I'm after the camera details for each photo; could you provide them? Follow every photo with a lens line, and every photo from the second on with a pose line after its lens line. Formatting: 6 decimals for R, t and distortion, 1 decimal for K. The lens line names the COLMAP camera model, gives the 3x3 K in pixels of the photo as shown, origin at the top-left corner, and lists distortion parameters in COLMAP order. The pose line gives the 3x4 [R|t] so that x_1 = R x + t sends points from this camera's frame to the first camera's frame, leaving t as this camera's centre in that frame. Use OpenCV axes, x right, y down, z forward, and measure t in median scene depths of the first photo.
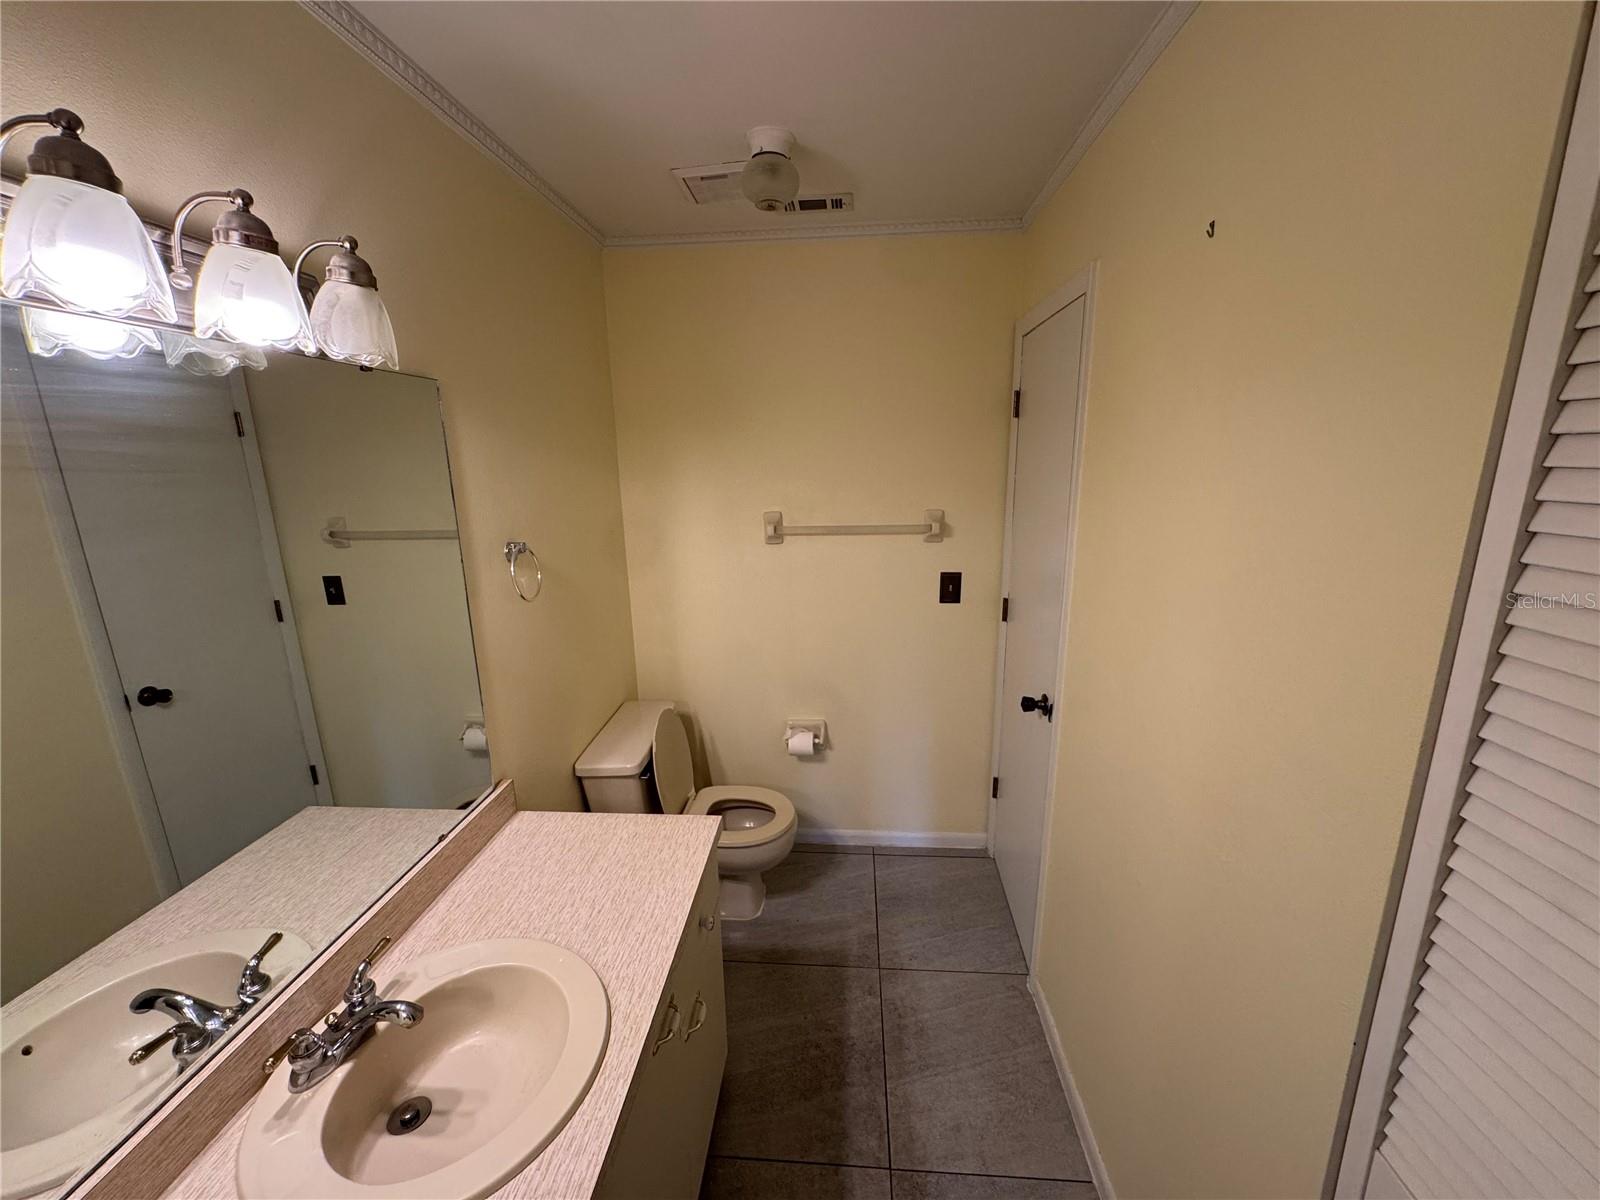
lens RADIAL K [[640.4, 0, 800.0], [0, 640.4, 600.0], [0, 0, 1]] dist [-0.000825, 0.000006]
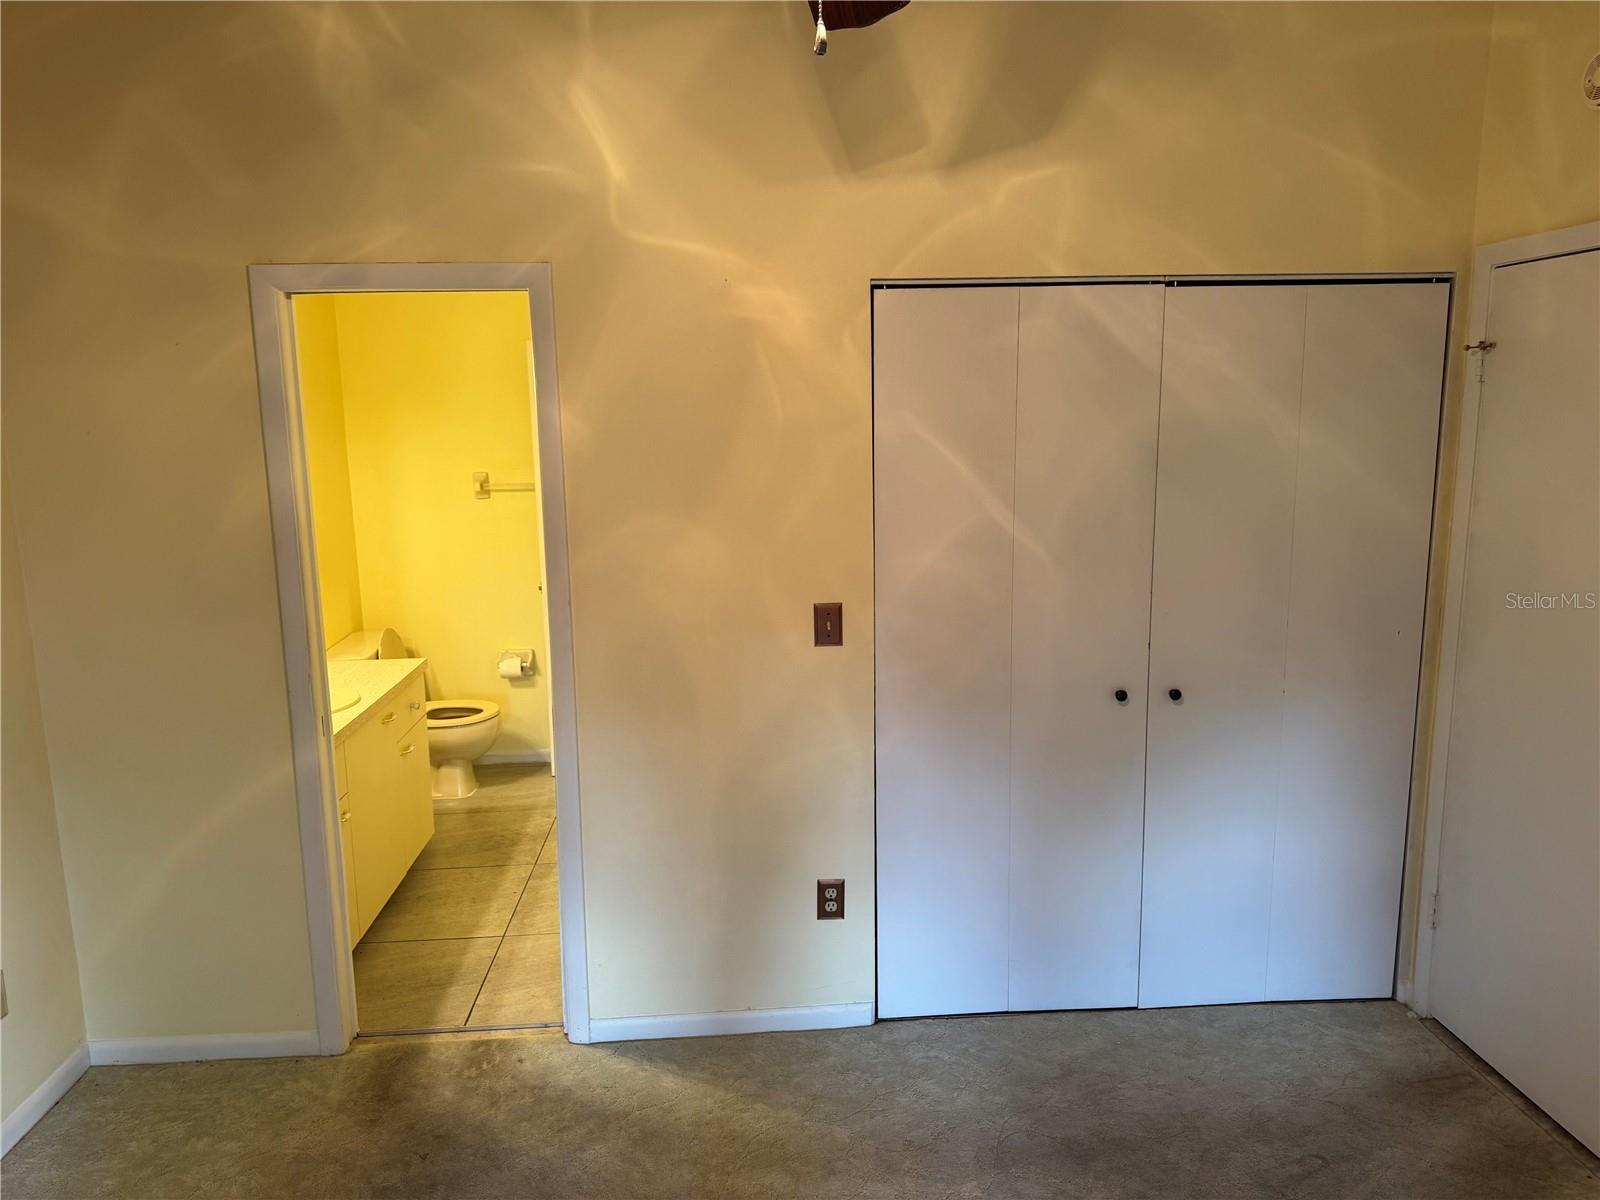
lens RADIAL K [[1079.7, 0, 800.0], [0, 1079.7, 600.0], [0, 0, 1]] dist [-0.041144, 0.001016]
pose [[0.989127, -0.018534, 0.145894, 0.262909], [0.028900, 0.997180, -0.069257, 0.272931], [-0.144199, 0.072721, 0.986873, -1.140414]]
